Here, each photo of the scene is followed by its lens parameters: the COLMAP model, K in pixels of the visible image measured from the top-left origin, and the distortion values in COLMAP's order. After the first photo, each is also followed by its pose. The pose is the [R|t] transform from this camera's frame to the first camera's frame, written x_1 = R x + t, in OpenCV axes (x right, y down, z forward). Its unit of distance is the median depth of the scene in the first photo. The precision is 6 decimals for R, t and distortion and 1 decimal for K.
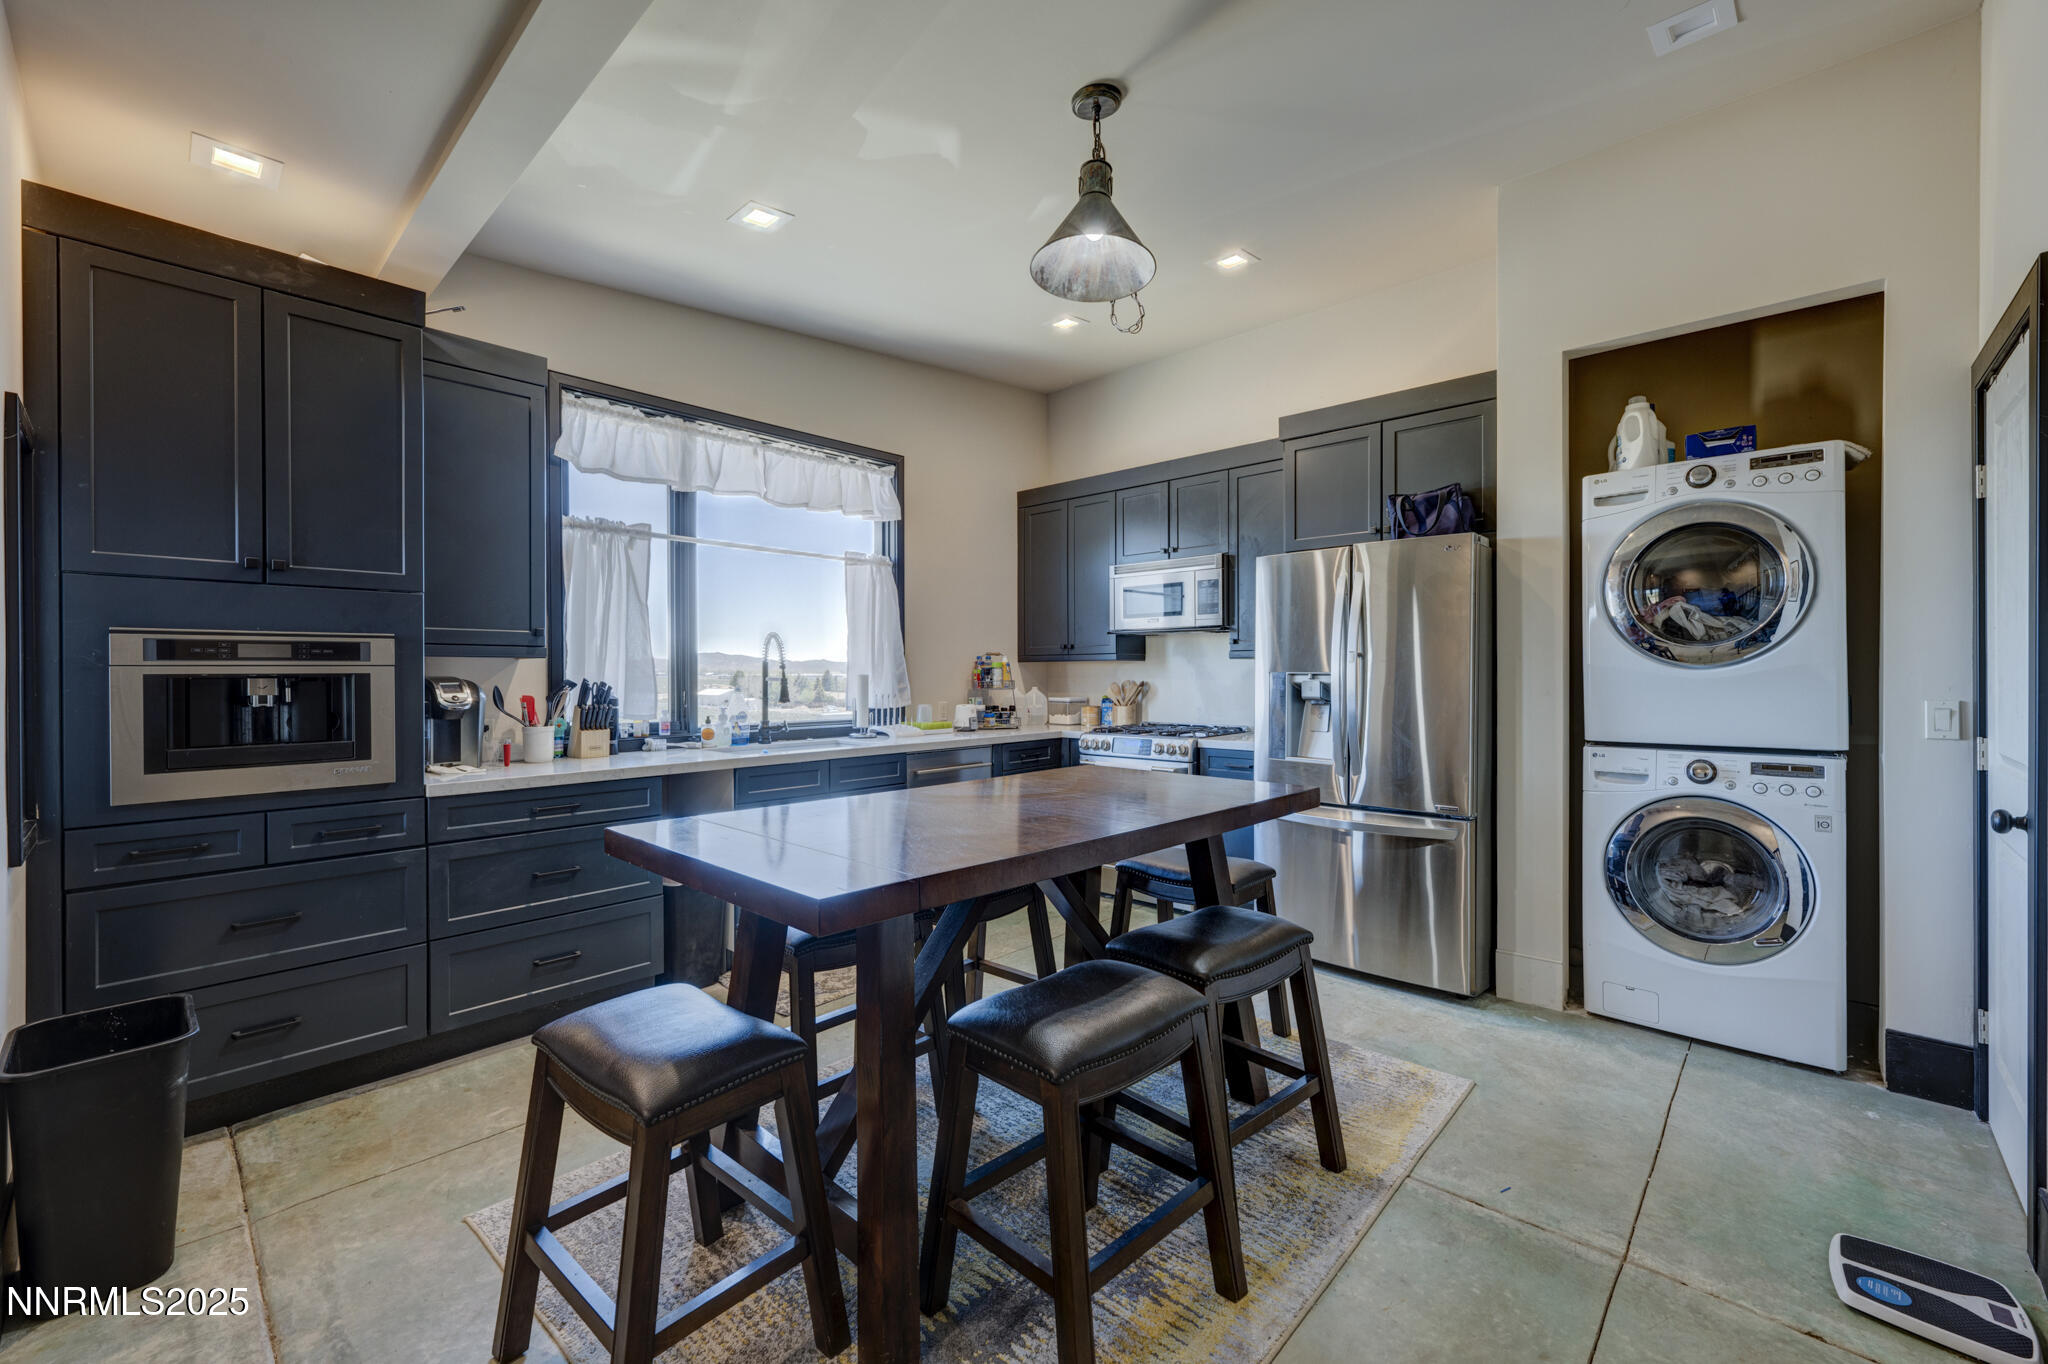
lens RADIAL K [[826.1, 0, 1024.0], [0, 826.1, 682.0], [0, 0, 1]] dist [0.000612, 0.000060]
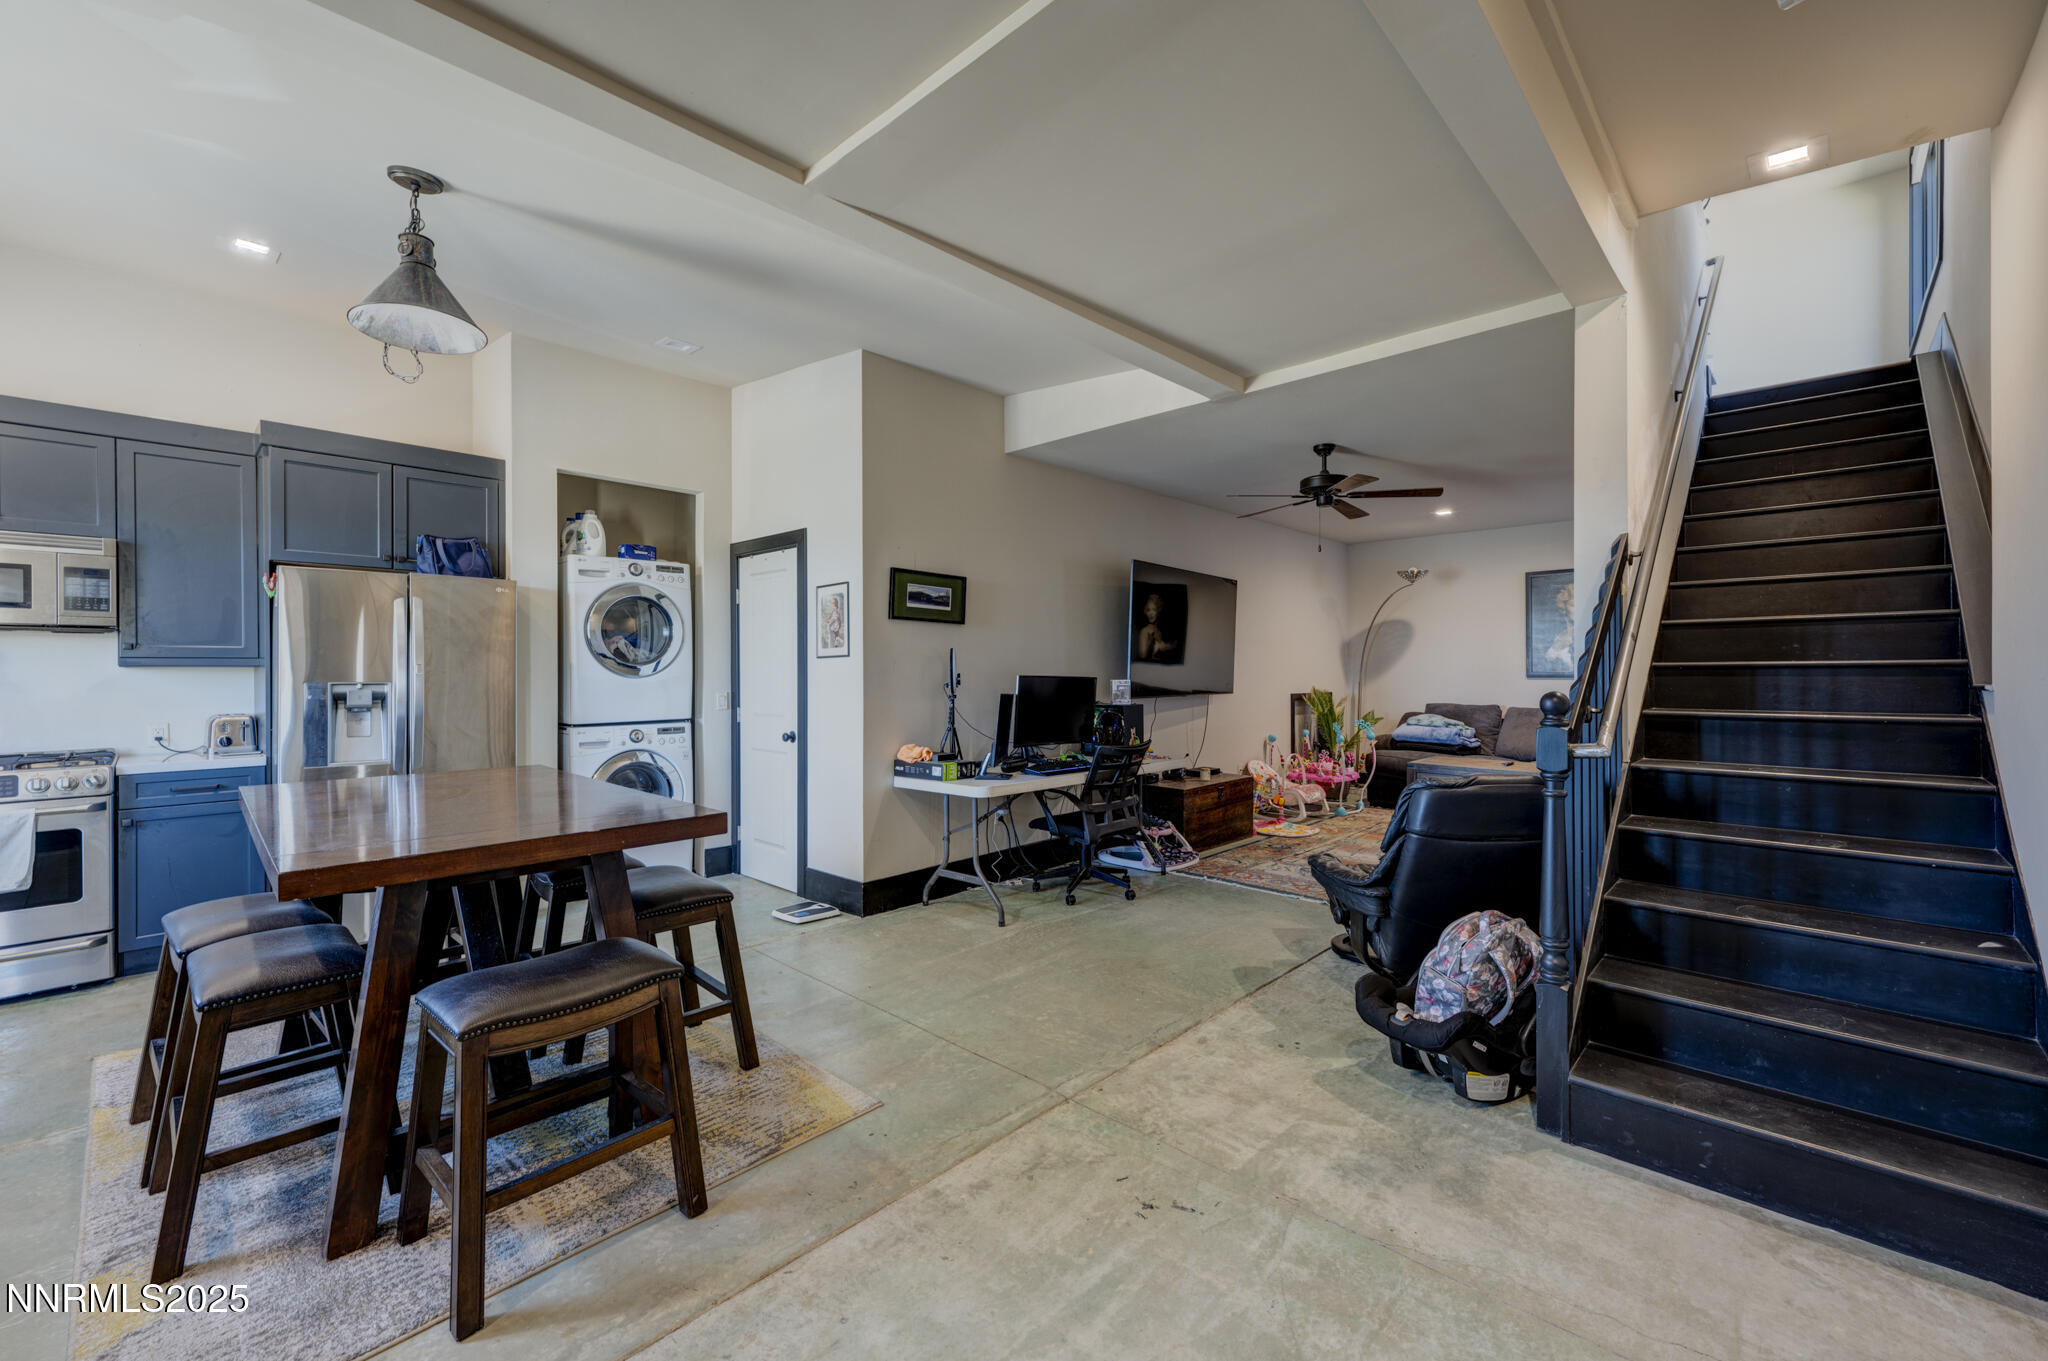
lens RADIAL K [[825.2, 0, 1024.0], [0, 825.2, 680.5], [0, 0, 1]] dist [0.000034, 0.000017]
pose [[0.010622, -0.013898, 0.999847, -0.886539], [0.011684, 0.999837, 0.013774, -0.023565], [-0.999875, 0.011535, 0.010783, 0.140442]]
